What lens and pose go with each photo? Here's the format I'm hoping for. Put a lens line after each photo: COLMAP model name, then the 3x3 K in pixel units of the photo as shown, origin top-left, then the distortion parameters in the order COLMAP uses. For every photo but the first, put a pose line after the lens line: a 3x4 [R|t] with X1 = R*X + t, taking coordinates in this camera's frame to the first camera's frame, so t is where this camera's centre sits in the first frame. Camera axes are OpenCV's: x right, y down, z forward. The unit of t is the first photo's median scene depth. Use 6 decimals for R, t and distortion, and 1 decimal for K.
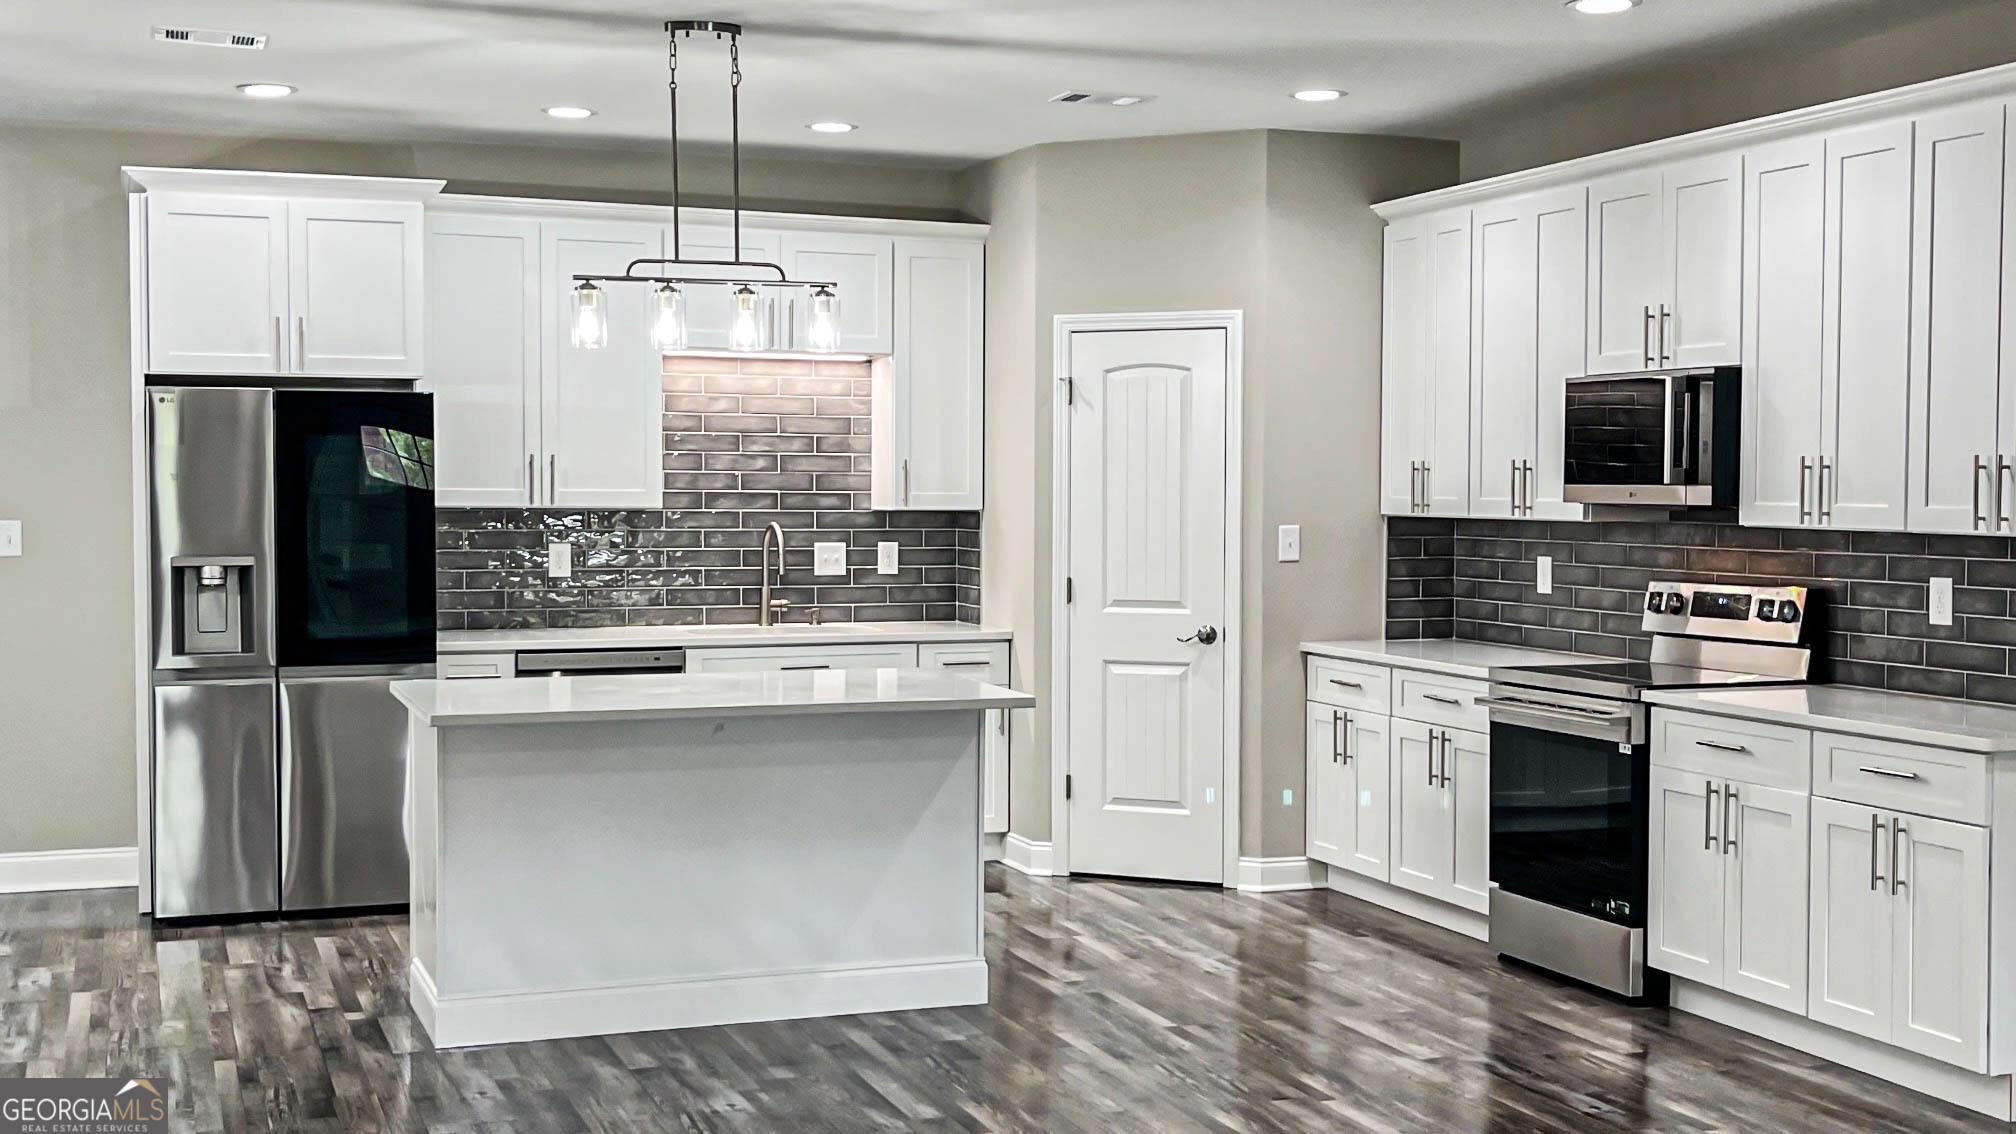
lens RADIAL K [[2360.7, 0, 1000.2], [0, 2360.7, 582.6], [0, 0, 1]] dist [0.103252, 0.000000]
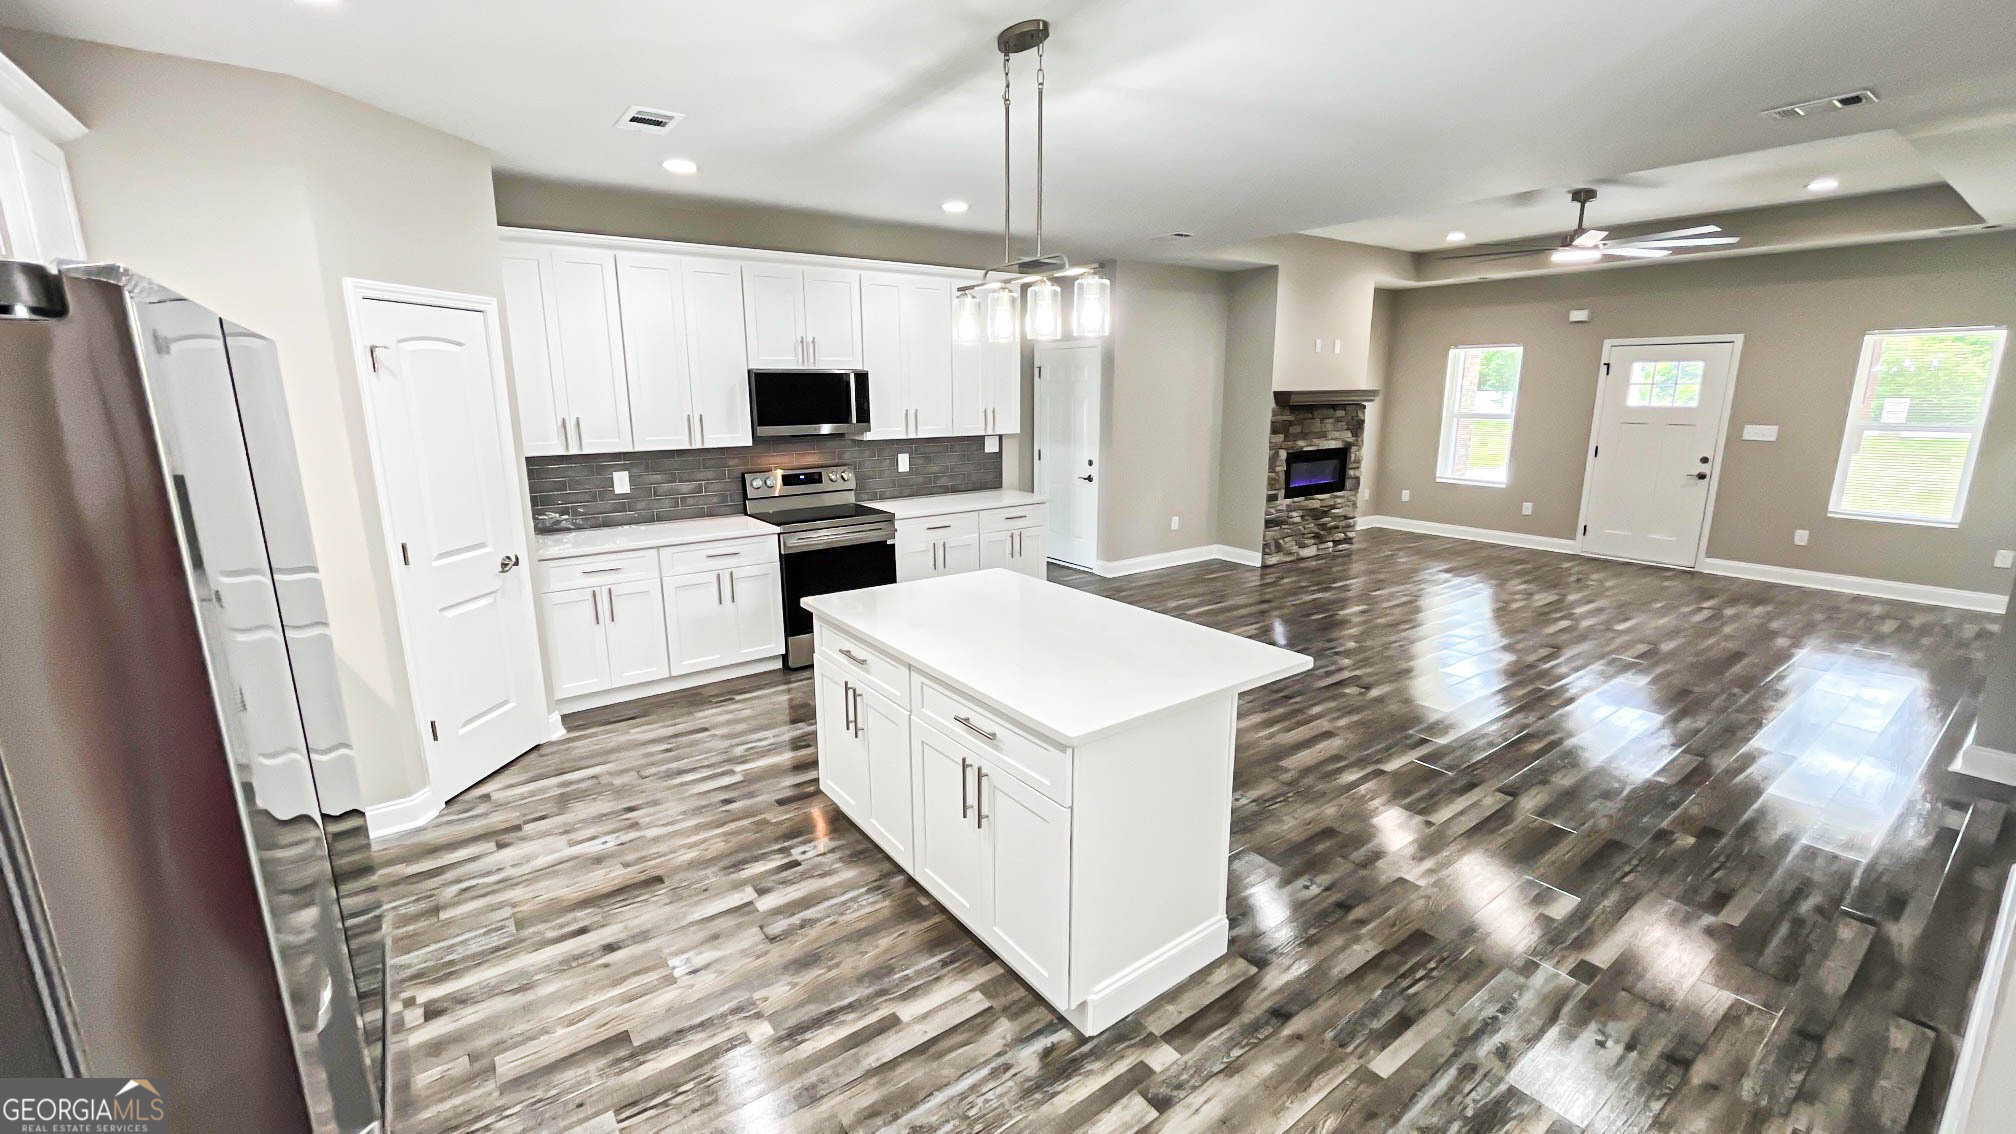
lens RADIAL K [[823.9, 0, 1007.5], [0, 823.9, 558.5], [0, 0, 1]] dist [-0.001460, -0.000387]
pose [[-0.281485, -0.197711, 0.938976, -0.400737], [0.048004, 0.974416, 0.219564, -0.064233], [-0.958364, 0.106878, -0.264793, 0.868231]]
